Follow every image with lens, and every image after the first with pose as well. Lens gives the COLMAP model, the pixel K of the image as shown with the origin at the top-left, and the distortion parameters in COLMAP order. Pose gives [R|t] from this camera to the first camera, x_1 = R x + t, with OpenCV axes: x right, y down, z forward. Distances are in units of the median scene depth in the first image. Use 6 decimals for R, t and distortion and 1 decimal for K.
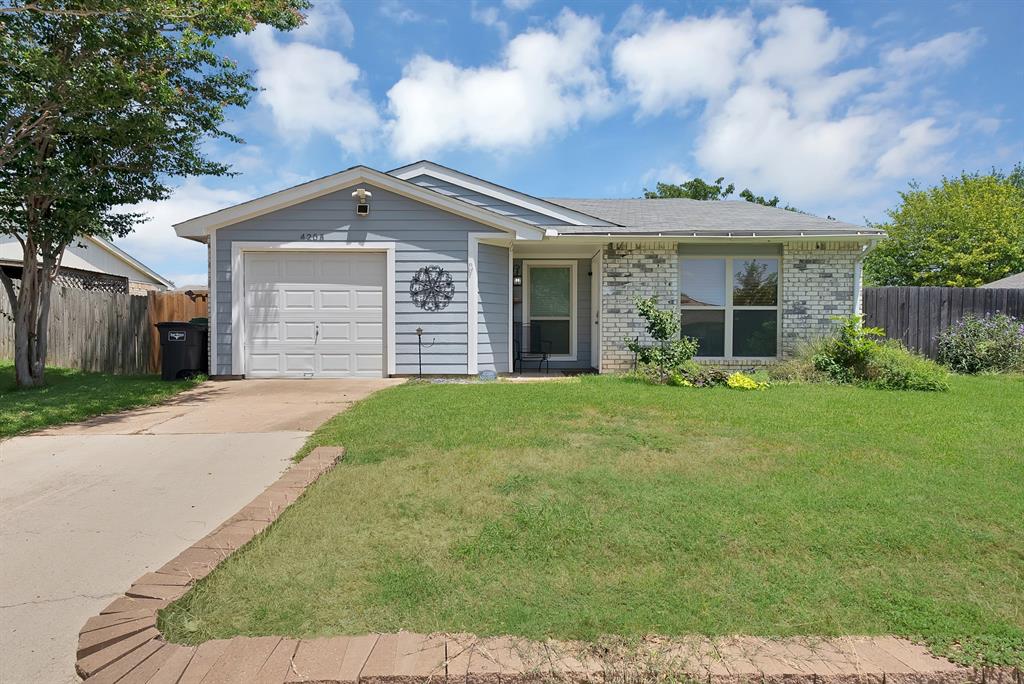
lens RADIAL K [[563.6, 0, 512.0], [0, 563.6, 342.0], [0, 0, 1]] dist [0.020314, -0.000207]
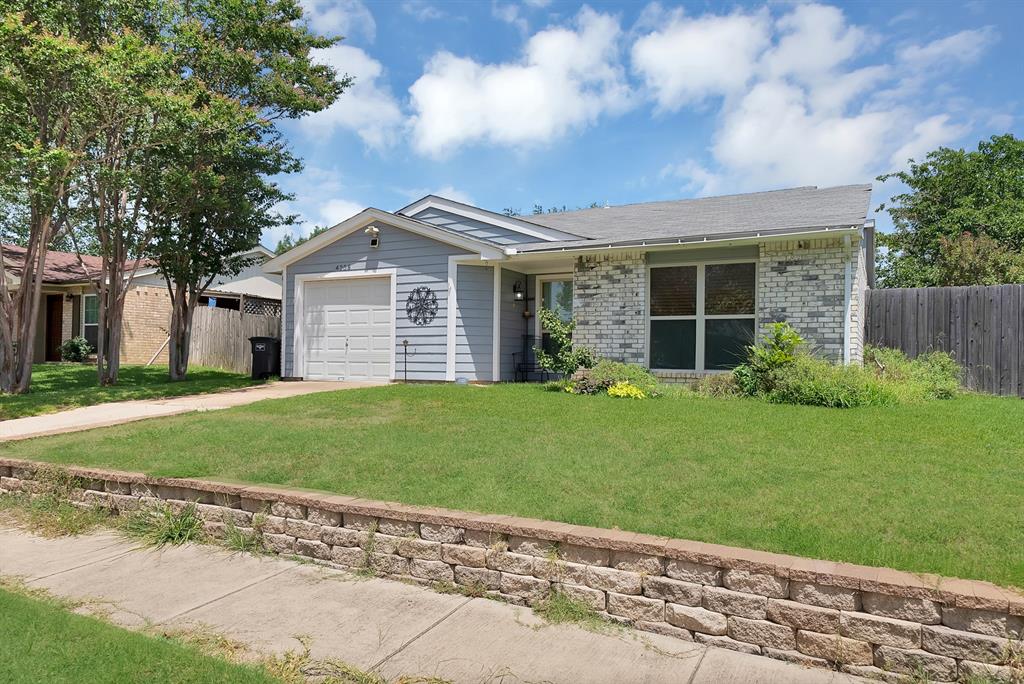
lens RADIAL K [[680.1, 0, 512.0], [0, 680.1, 342.0], [0, 0, 1]] dist [0.023004, 0.001381]
pose [[0.884741, -0.004374, -0.466063, 0.672203], [-0.013215, 0.999318, -0.034466, 0.024579], [0.465896, 0.036652, 0.884080, -0.146149]]
